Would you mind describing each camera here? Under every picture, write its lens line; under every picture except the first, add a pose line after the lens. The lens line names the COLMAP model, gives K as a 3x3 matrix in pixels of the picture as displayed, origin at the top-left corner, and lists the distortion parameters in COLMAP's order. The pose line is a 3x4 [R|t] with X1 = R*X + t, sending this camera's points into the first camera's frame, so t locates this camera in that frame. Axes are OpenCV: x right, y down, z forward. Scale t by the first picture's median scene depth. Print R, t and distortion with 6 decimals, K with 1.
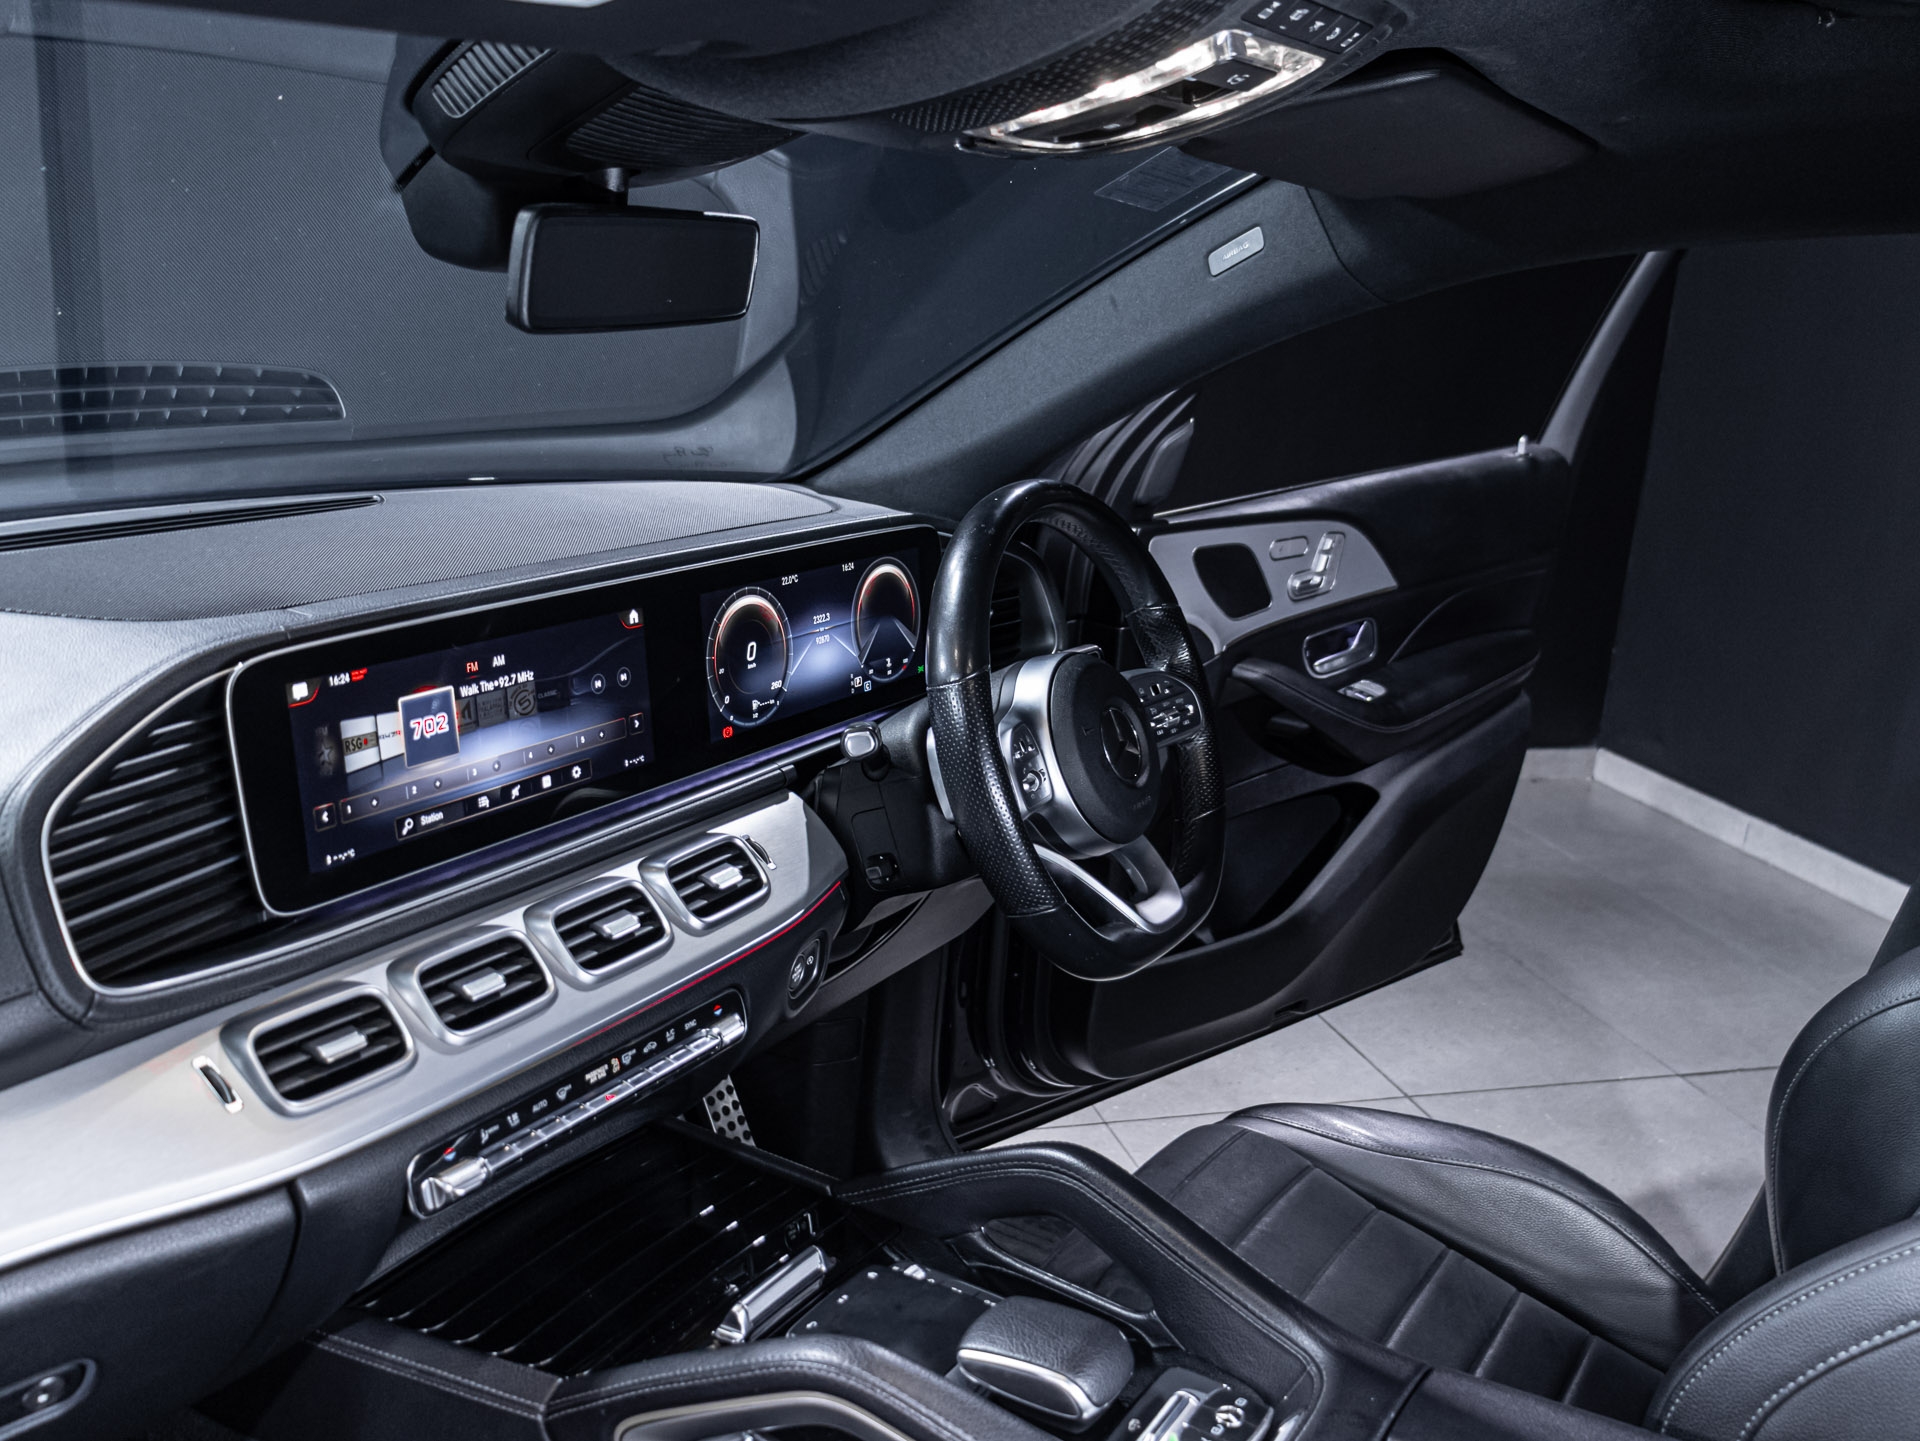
lens RADIAL K [[1703.6, 0, 966.3], [0, 1703.6, 731.8], [0, 0, 1]] dist [-0.003557, -0.004161]
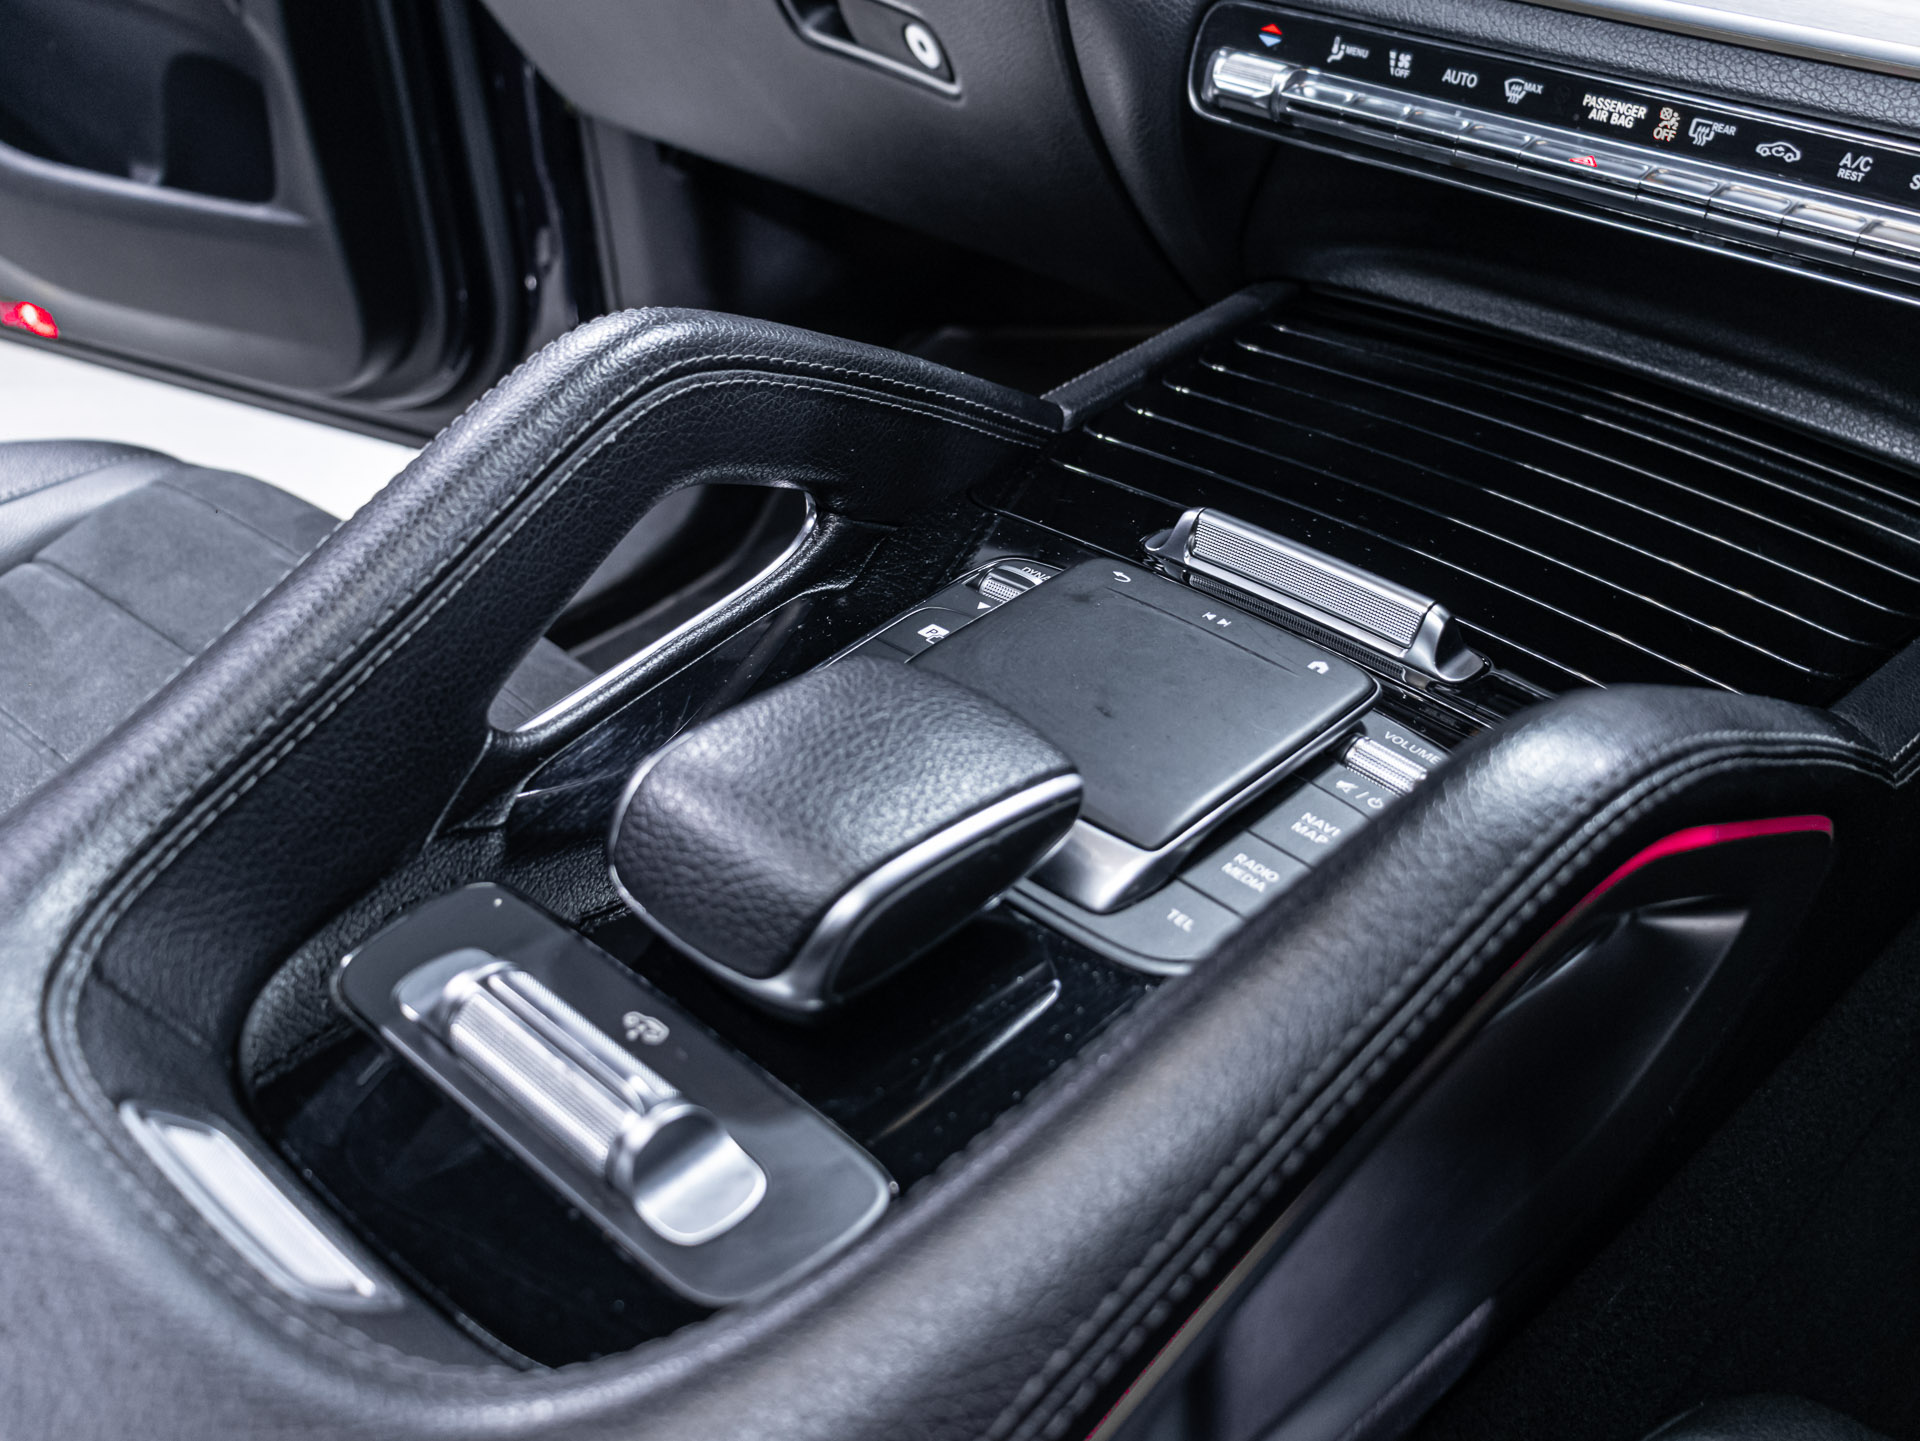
lens RADIAL K [[1703.6, 0, 966.3], [0, 1703.6, 731.8], [0, 0, 1]] dist [-0.003557, -0.004161]
pose [[-0.173509, 0.539540, -0.823888, 0.290527], [-0.295369, 0.769555, 0.566164, 0.116625], [0.939495, 0.341586, 0.025839, 0.858377]]
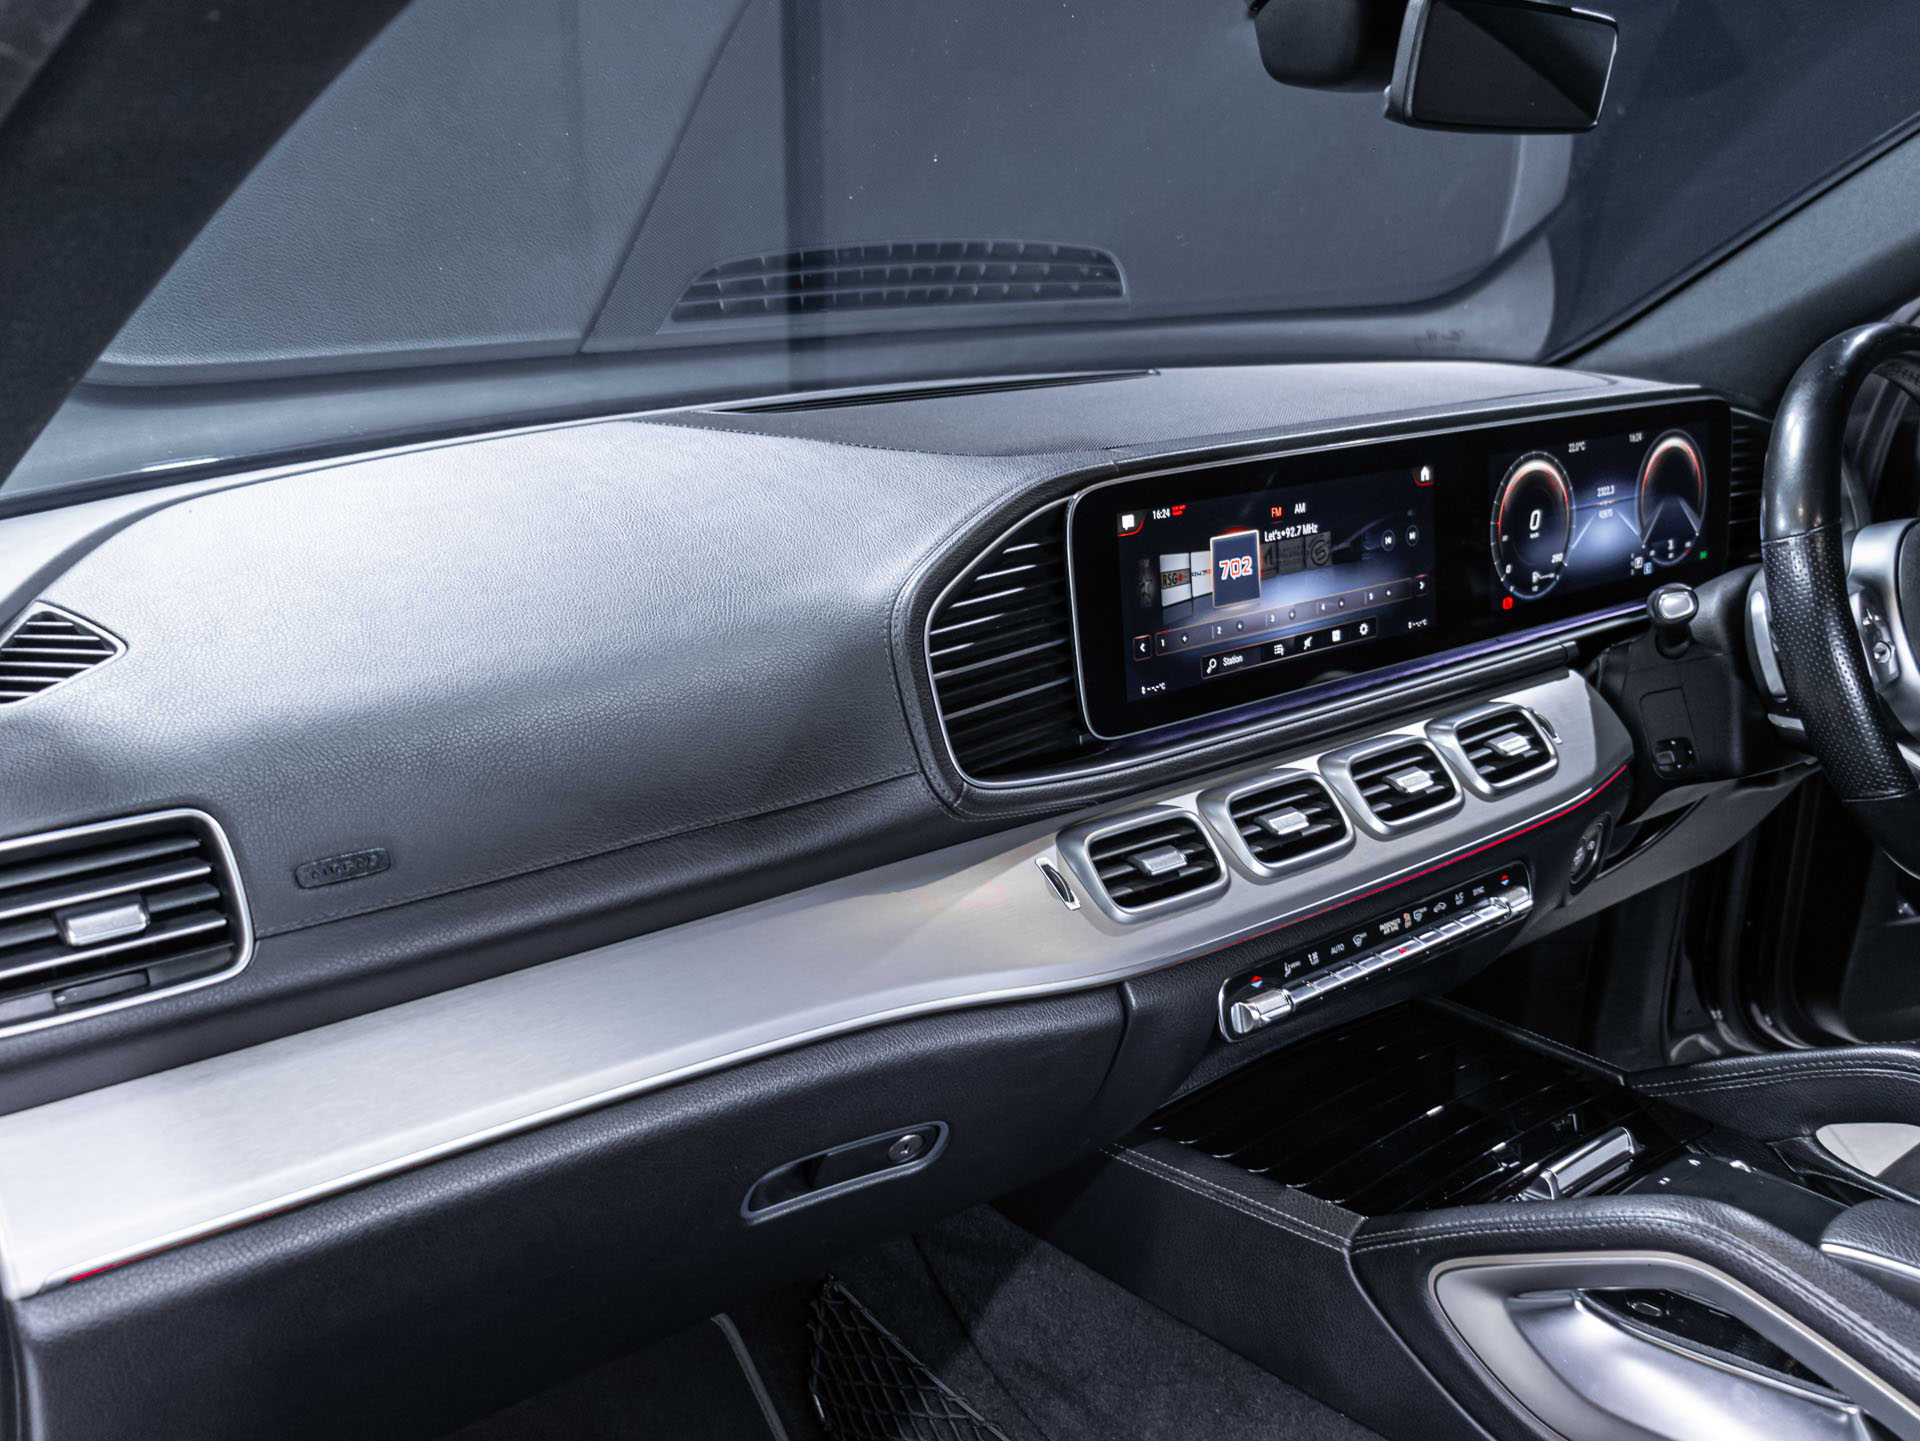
lens RADIAL K [[1703.6, 0, 966.3], [0, 1703.6, 731.8], [0, 0, 1]] dist [-0.003557, -0.004161]
pose [[0.936215, 0.044009, -0.348661, -0.106252], [-0.038306, 0.998996, 0.023240, 0.074330], [0.349334, -0.008402, 0.936961, -0.000371]]
